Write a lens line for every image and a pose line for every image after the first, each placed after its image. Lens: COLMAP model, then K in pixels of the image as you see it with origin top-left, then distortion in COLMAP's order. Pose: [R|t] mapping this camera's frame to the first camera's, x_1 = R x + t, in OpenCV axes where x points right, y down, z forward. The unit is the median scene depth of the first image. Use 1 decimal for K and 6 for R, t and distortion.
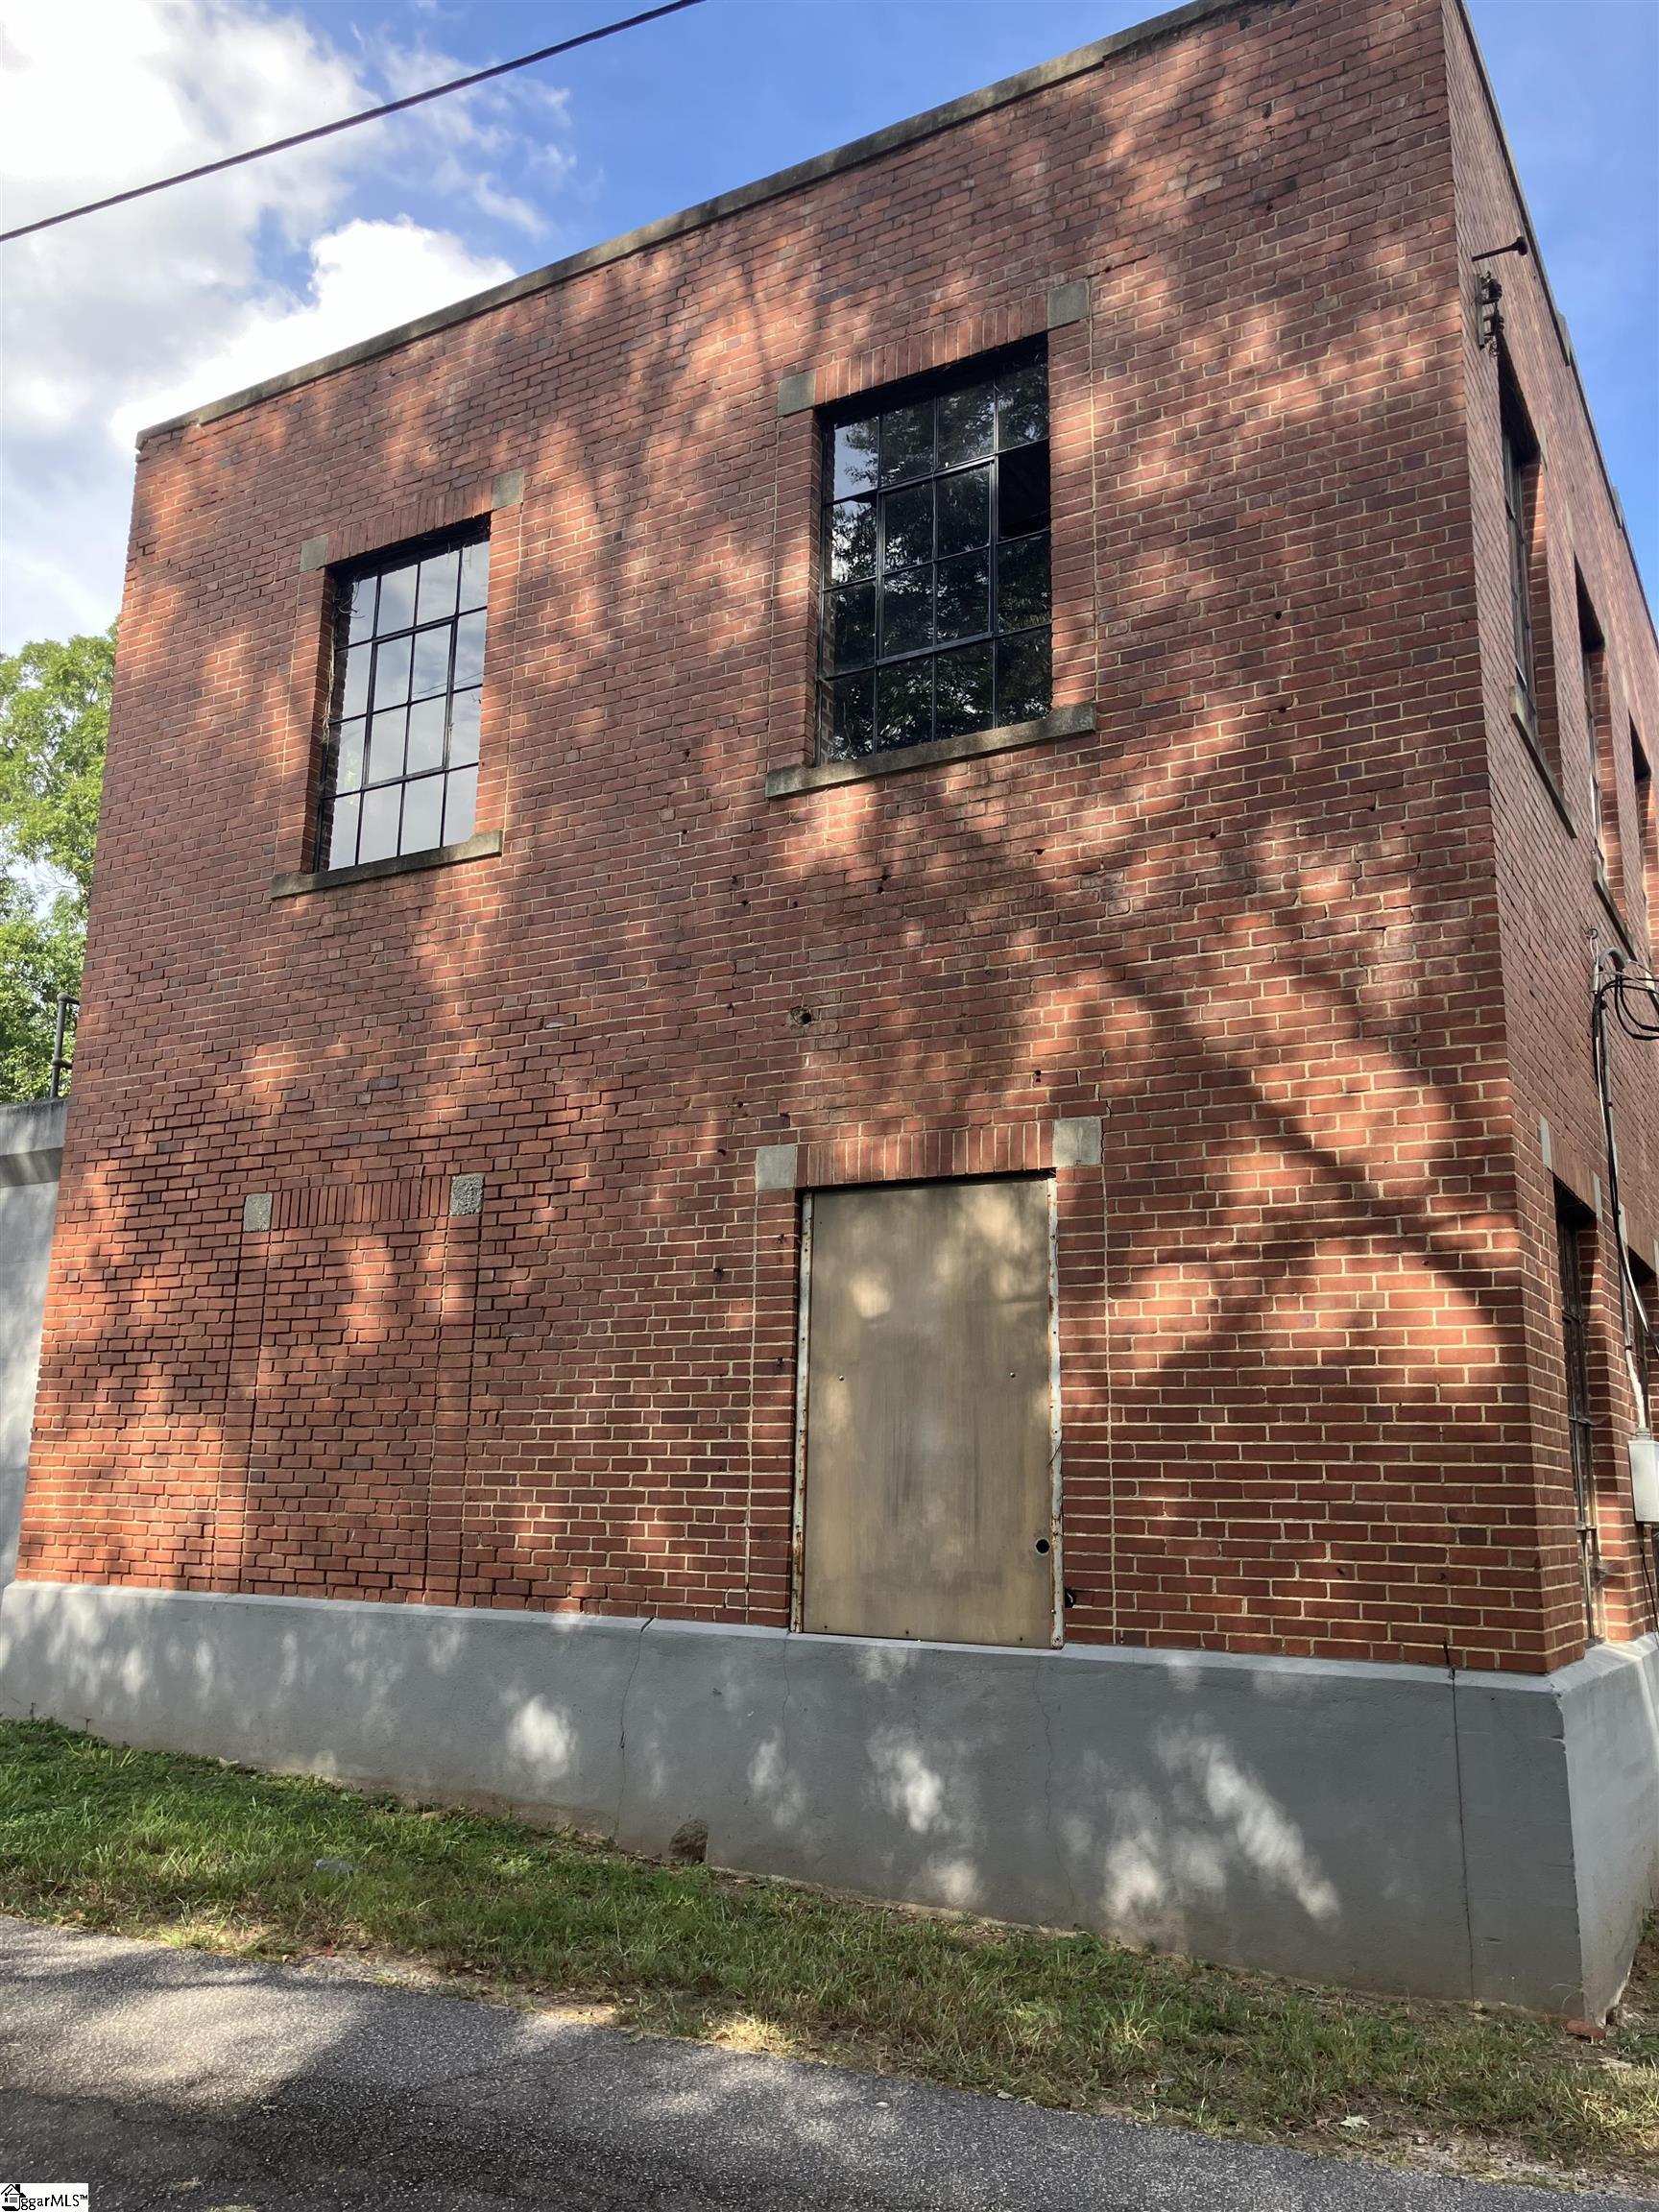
lens RADIAL K [[1786.6, 0, 829.5], [0, 1786.6, 1106.0], [0, 0, 1]] dist [0.008368, 0.003107]
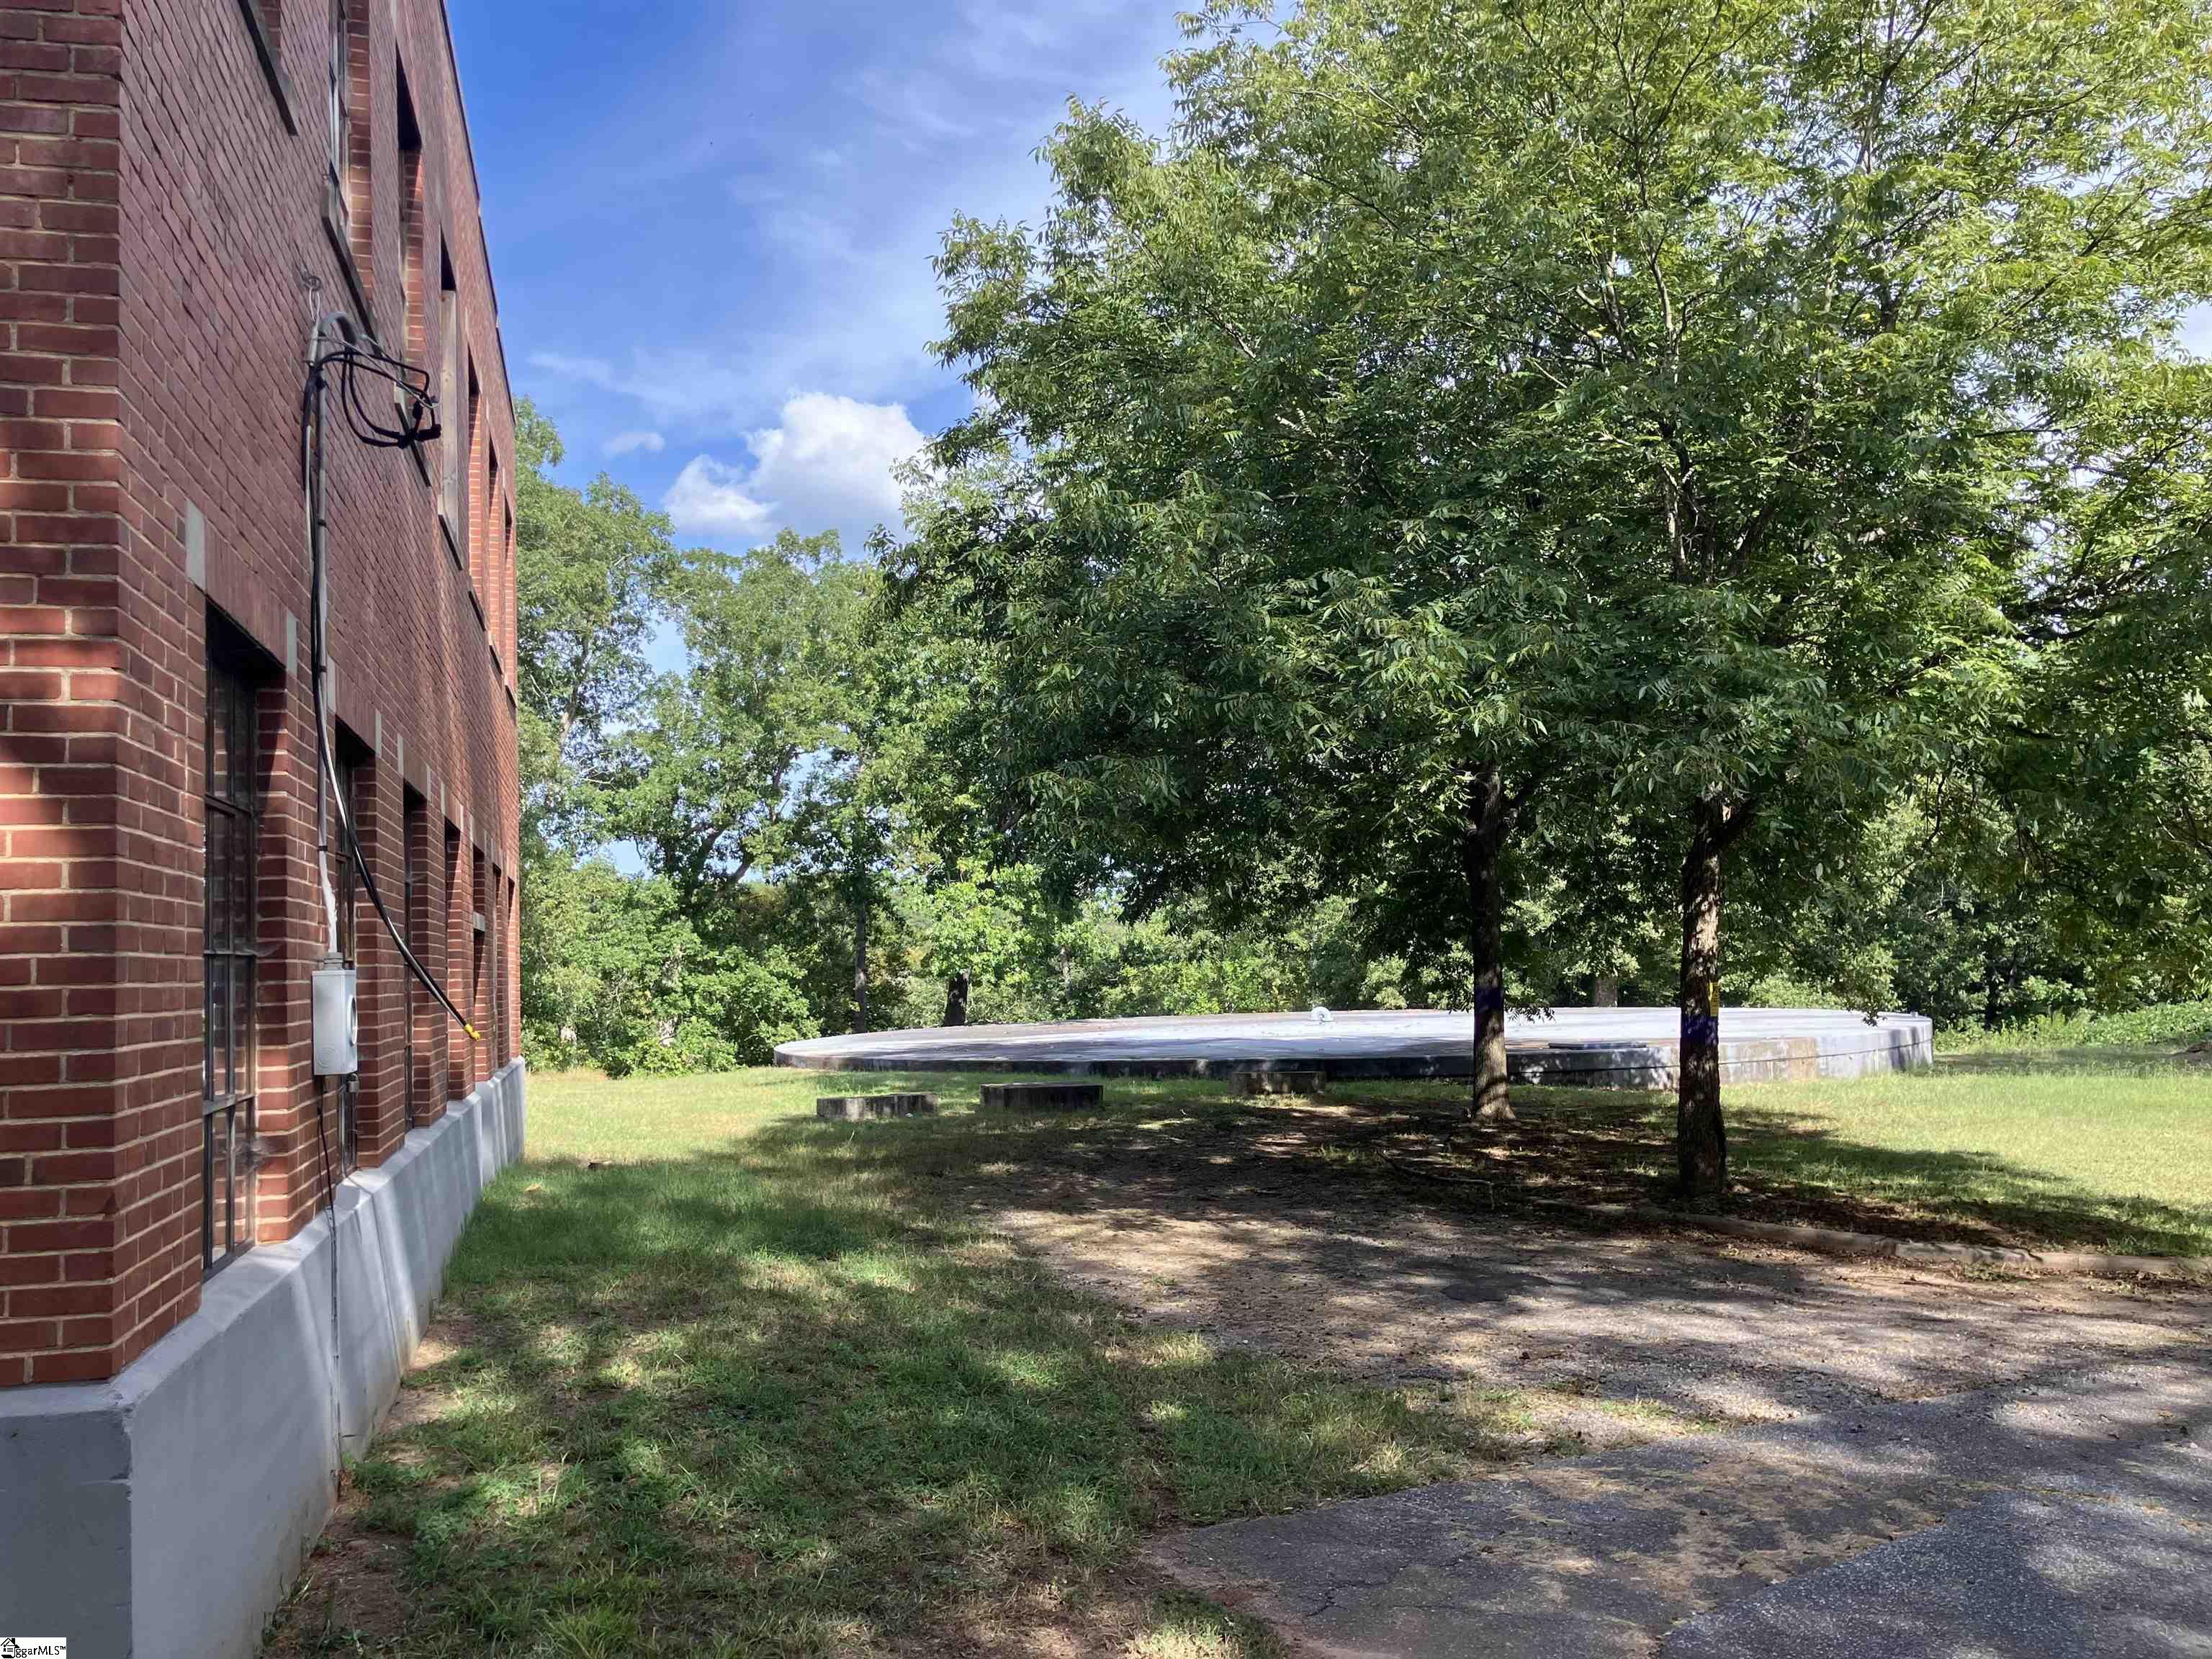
lens RADIAL K [[1786.6, 0, 1106.0], [0, 1786.6, 829.5], [0, 0, 1]] dist [0.008368, 0.003107]
pose [[0.696964, 0.010181, 0.717034, 0.148558], [-0.108577, 0.989870, 0.091483, 0.024468], [-0.708838, -0.141614, 0.691009, 0.269675]]
